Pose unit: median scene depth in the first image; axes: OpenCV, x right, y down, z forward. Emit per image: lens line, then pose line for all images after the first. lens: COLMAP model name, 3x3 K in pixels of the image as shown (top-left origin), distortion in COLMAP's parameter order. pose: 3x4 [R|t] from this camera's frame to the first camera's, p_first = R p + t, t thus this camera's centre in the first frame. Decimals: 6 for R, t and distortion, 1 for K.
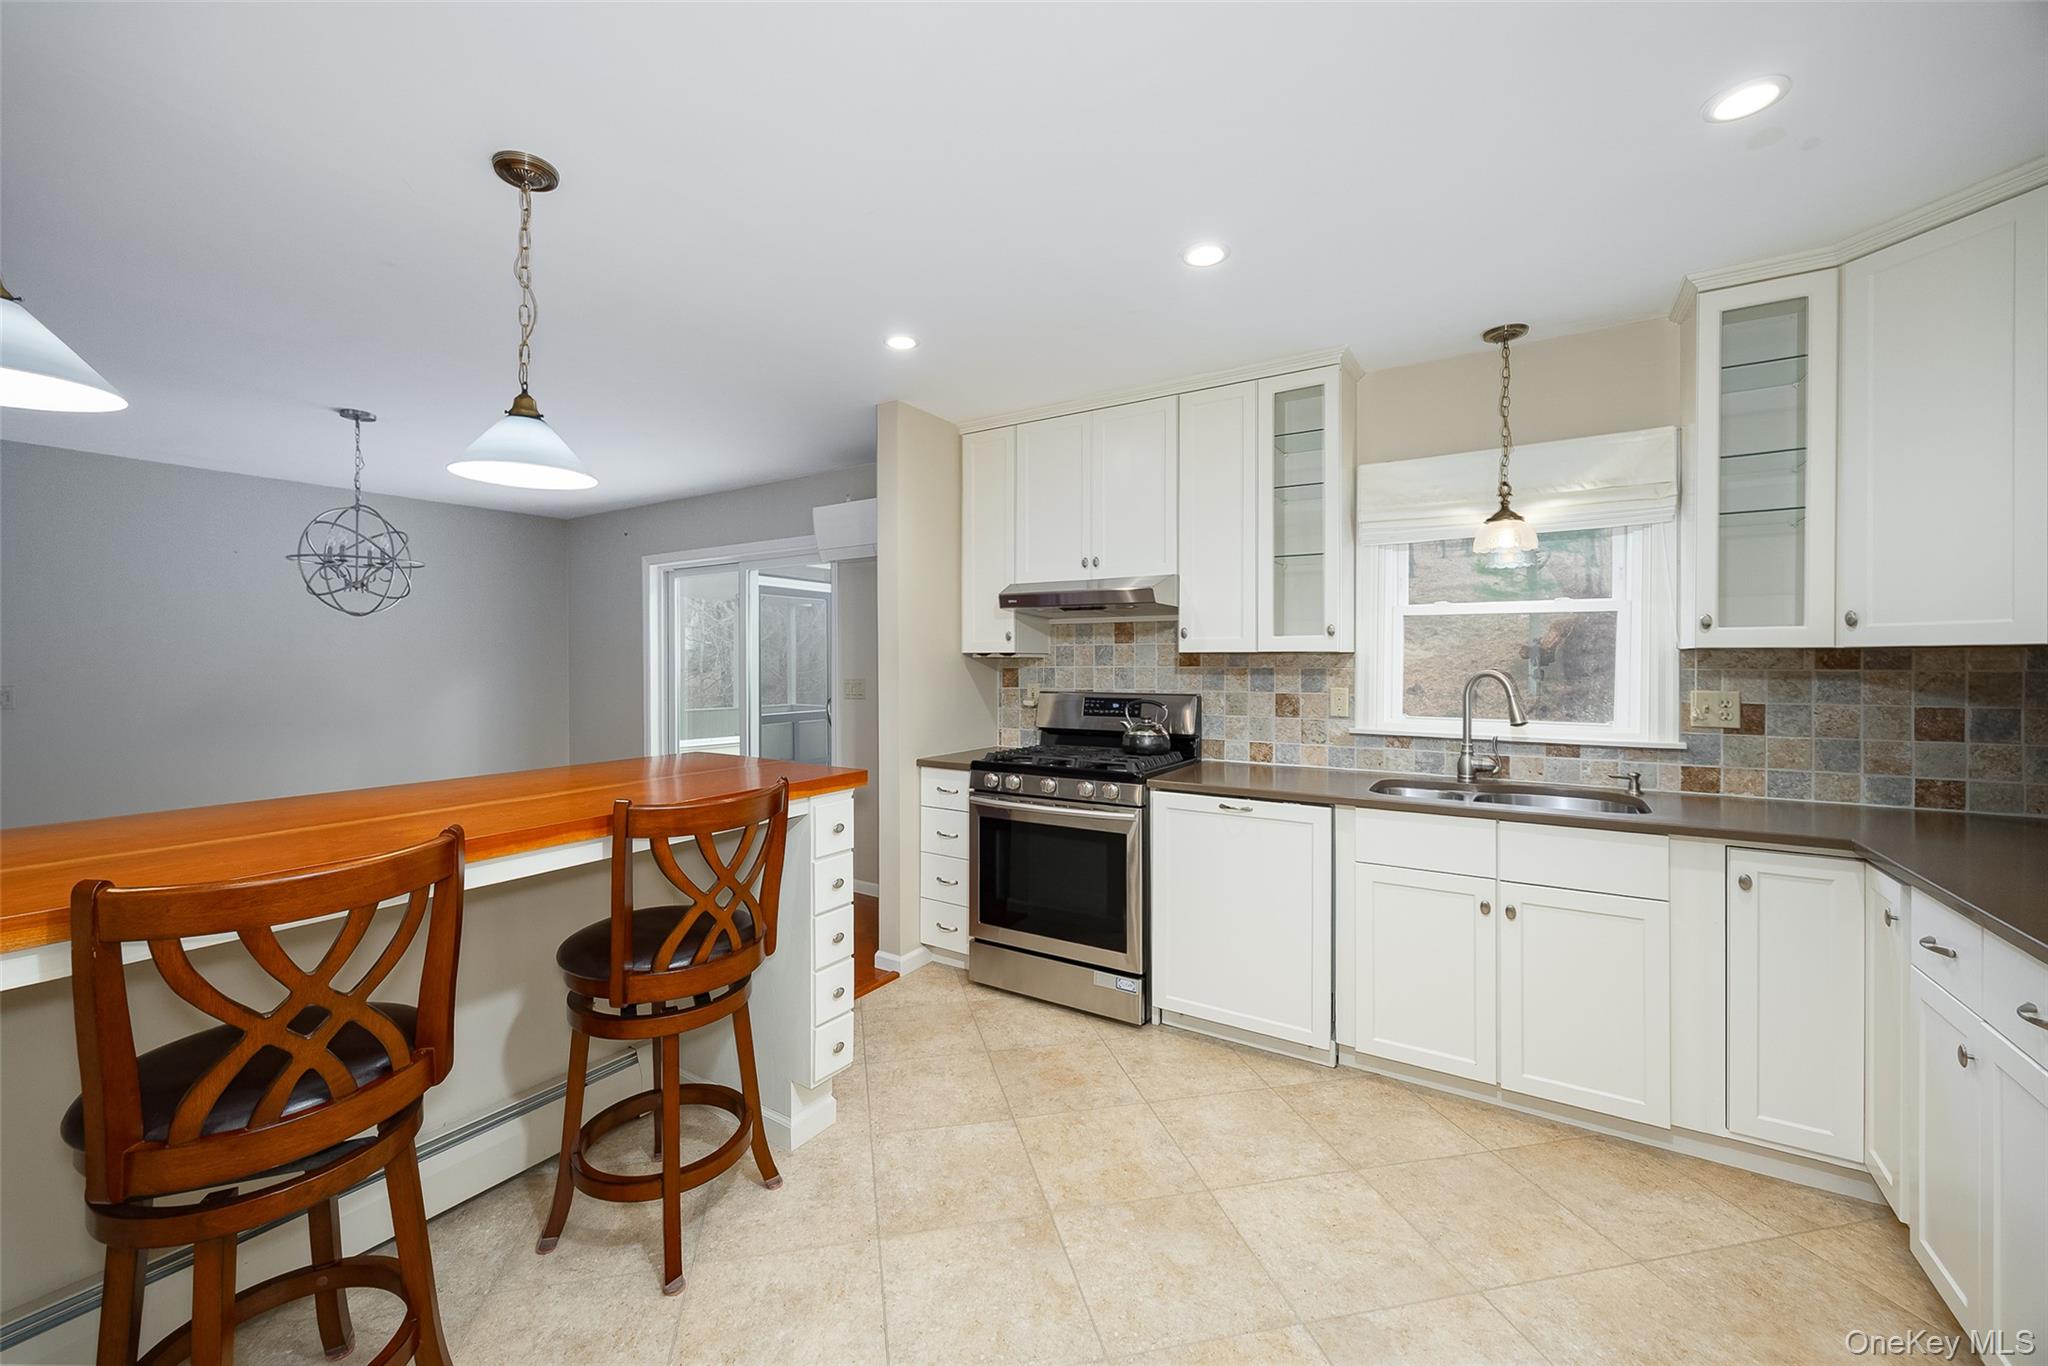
lens RADIAL K [[787.3, 0, 1010.2], [0, 787.3, 666.4], [0, 0, 1]] dist [-0.002052, -0.000441]
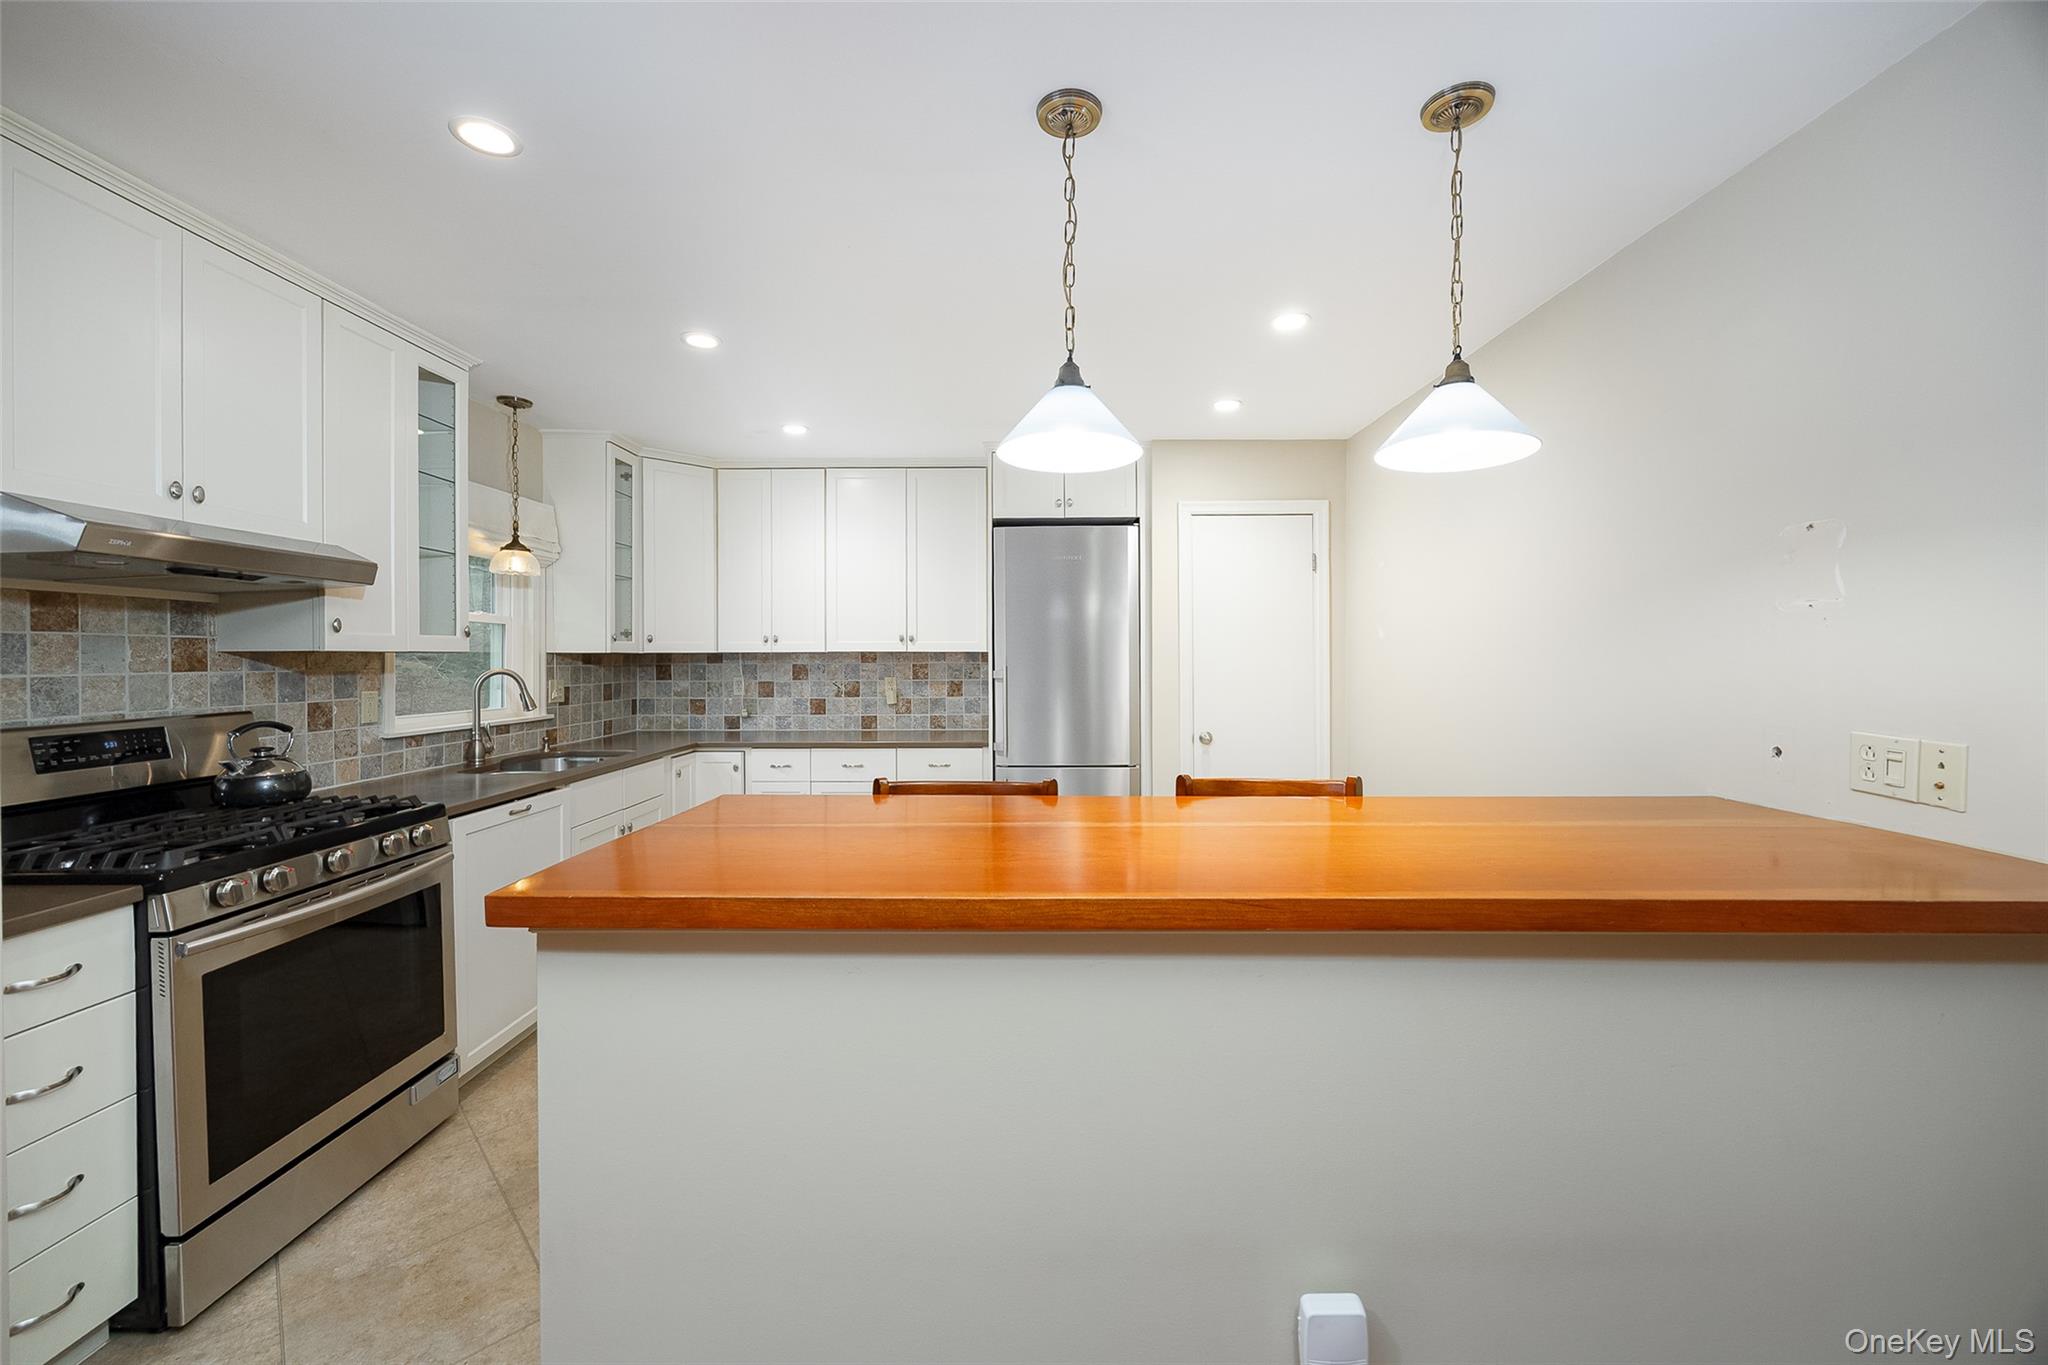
lens RADIAL K [[787.3, 0, 1025.9], [0, 787.3, 665.0], [0, 0, 1]] dist [-0.002052, -0.000441]
pose [[-0.537363, -0.005862, 0.843330, -0.784886], [0.010013, 0.999861, 0.013331, -0.008174], [-0.843291, 0.015608, -0.537230, 0.879431]]
